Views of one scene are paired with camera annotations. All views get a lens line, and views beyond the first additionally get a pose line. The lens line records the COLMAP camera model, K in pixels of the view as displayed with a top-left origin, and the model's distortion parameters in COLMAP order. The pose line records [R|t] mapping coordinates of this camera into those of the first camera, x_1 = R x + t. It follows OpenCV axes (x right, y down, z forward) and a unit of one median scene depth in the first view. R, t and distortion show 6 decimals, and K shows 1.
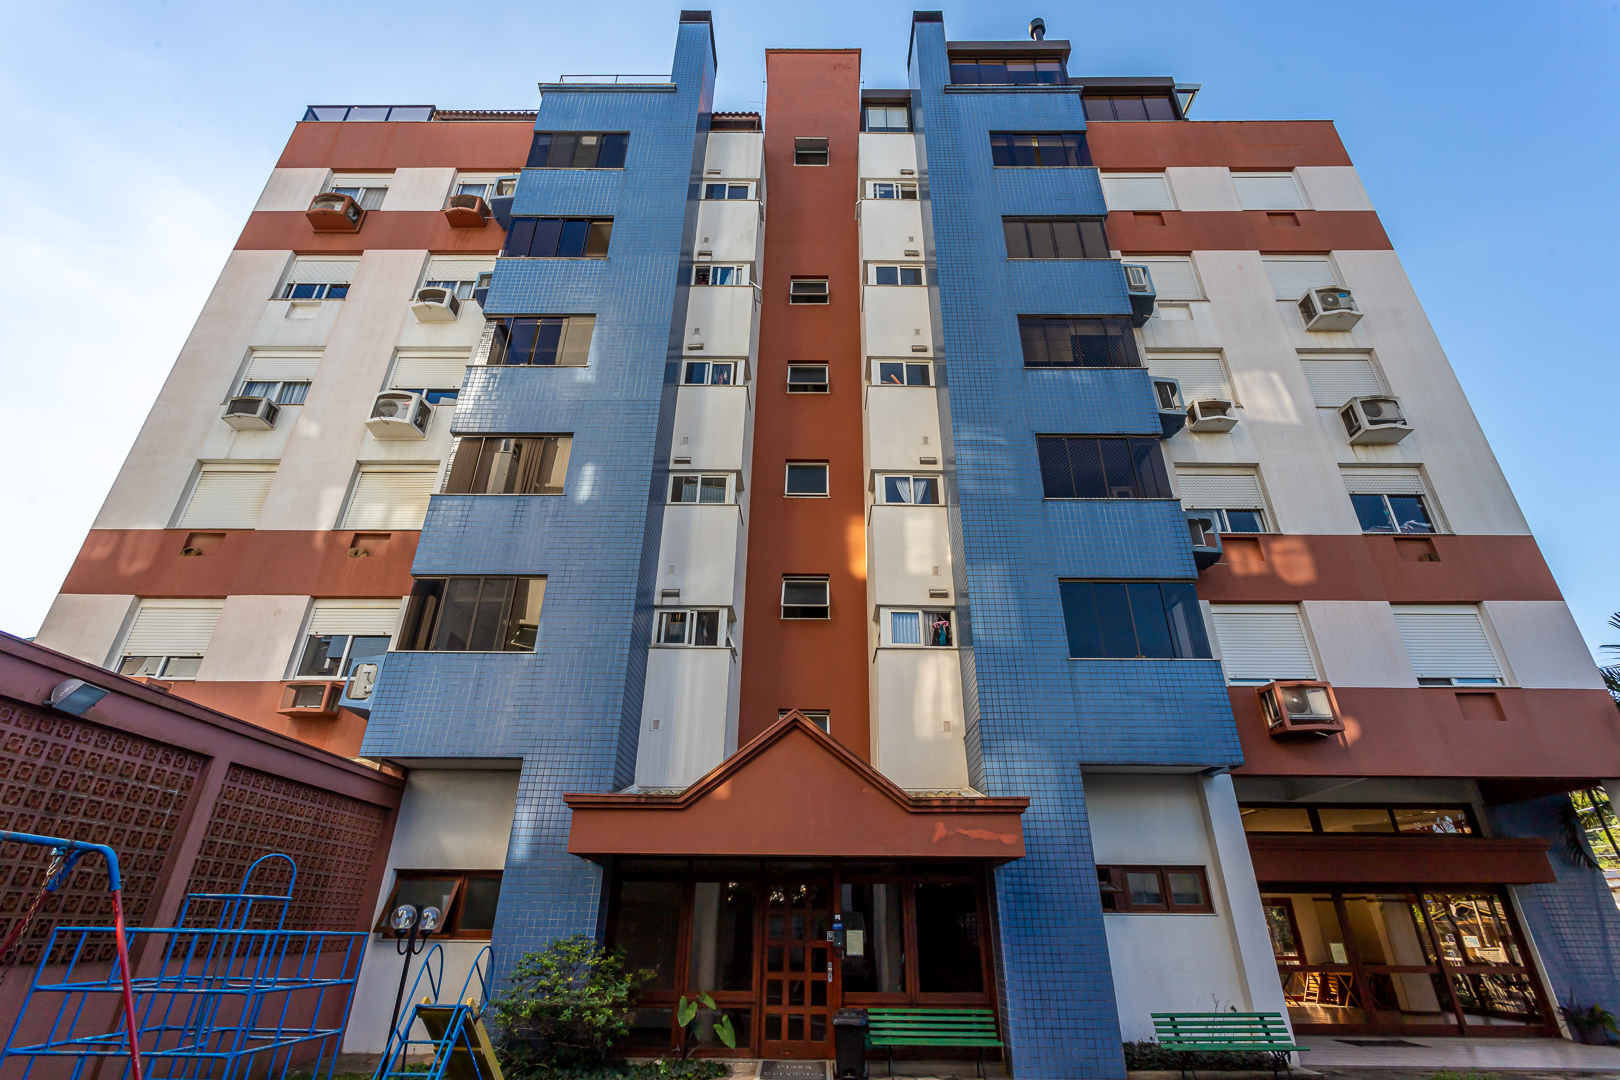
lens RADIAL K [[761.6, 0, 806.4], [0, 761.6, 527.9], [0, 0, 1]] dist [0.001077, 0.000034]
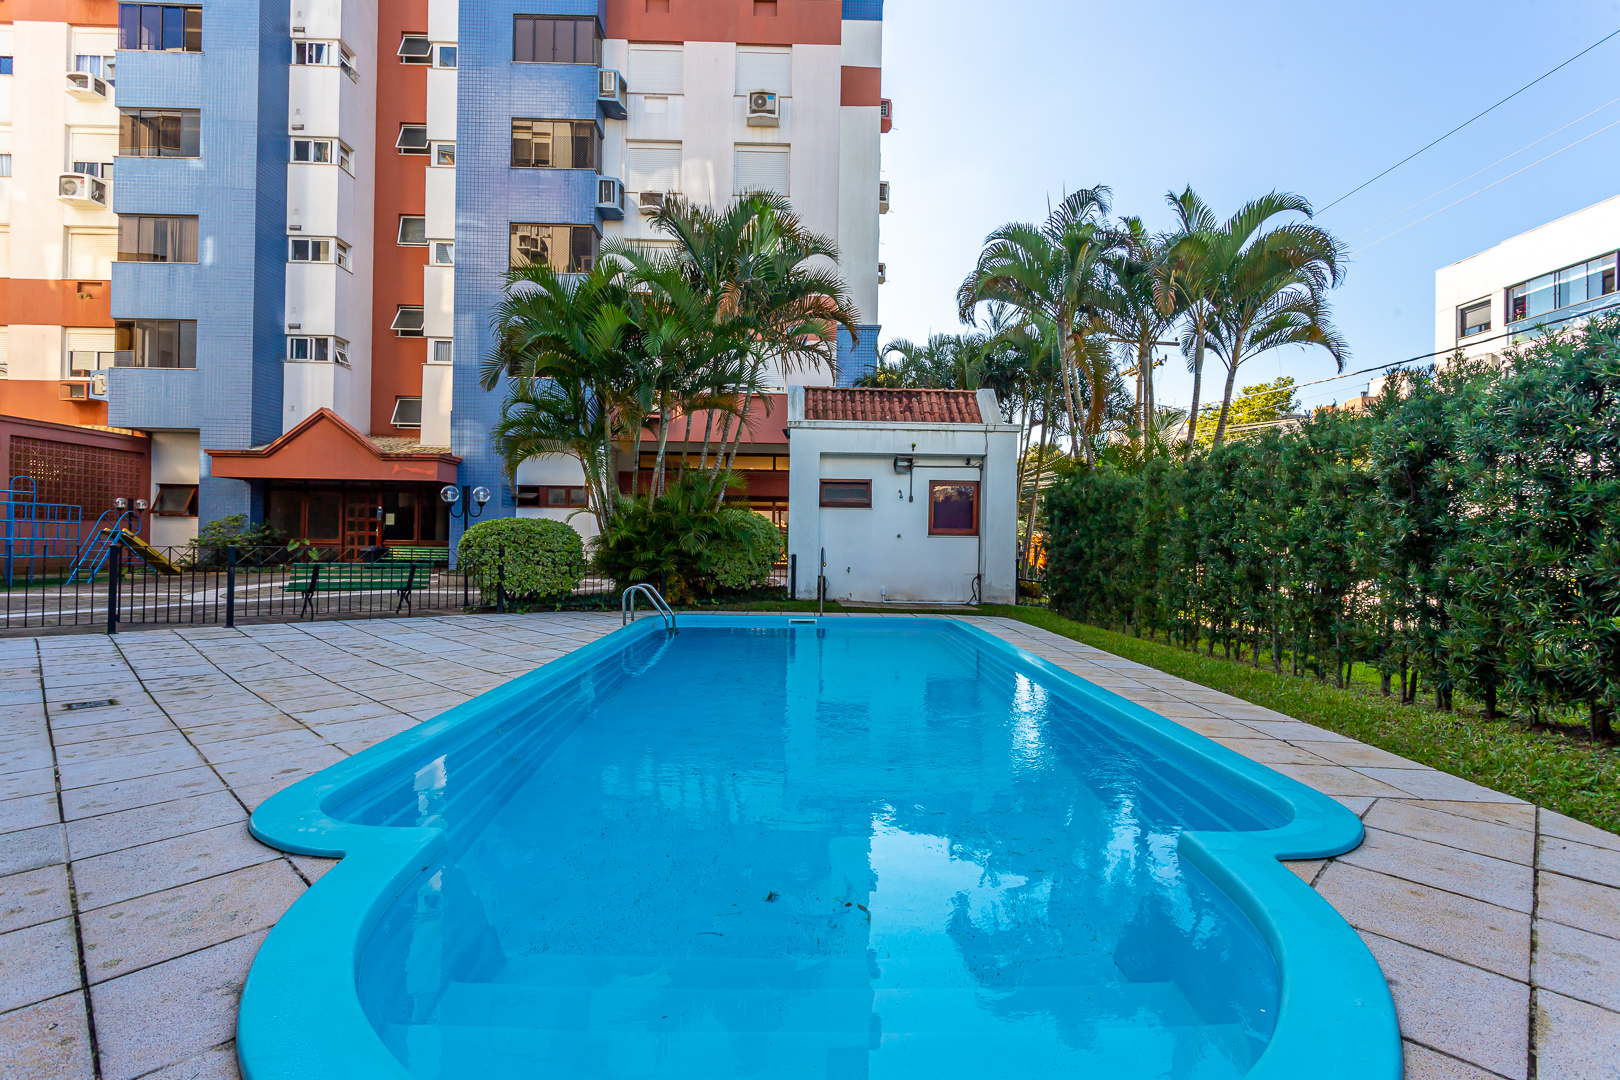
lens RADIAL K [[761.6, 0, 812.3], [0, 761.6, 536.2], [0, 0, 1]] dist [0.001077, 0.000034]
pose [[0.999685, 0.006545, 0.024244, 0.907092], [-0.017016, 0.886546, 0.462328, -0.292752], [-0.018467, -0.462595, 0.886378, -0.662237]]
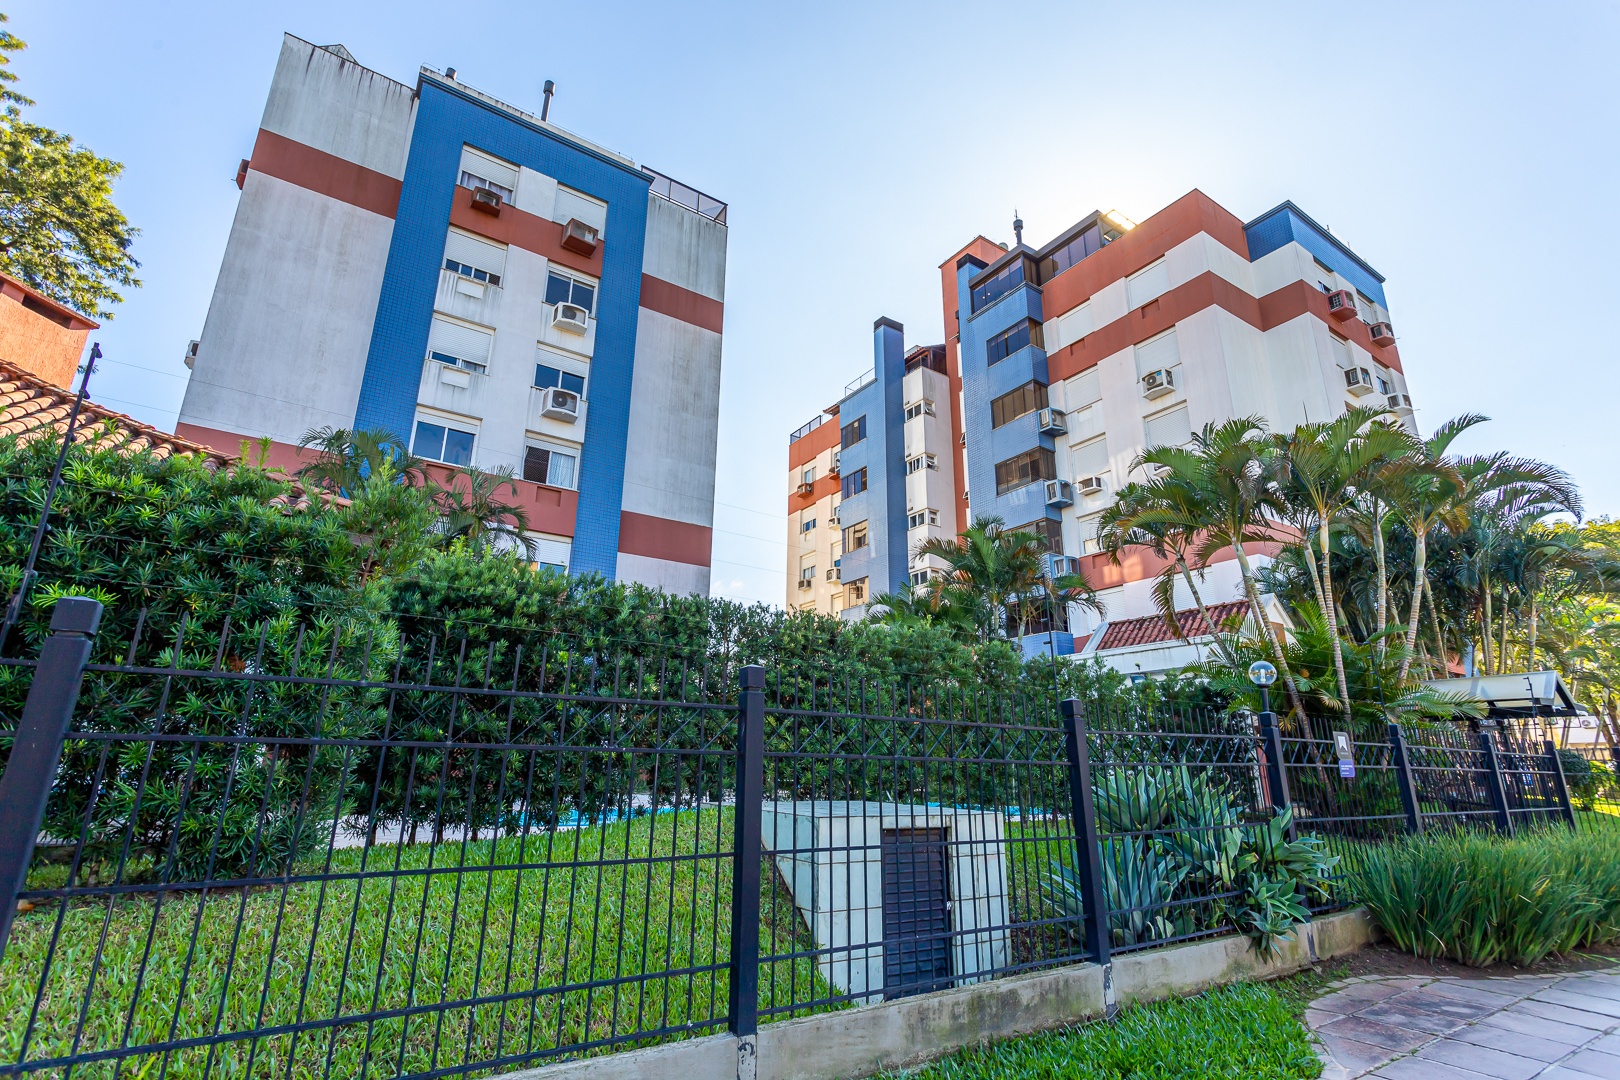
lens RADIAL K [[761.6, 0, 814.6], [0, 761.6, 538.3], [0, 0, 1]] dist [0.001077, 0.000034]
pose [[0.563045, -0.248144, -0.788292, 1.785303], [0.384027, 0.923178, -0.016310, -0.287570], [0.731781, -0.293542, 0.615085, -0.749251]]
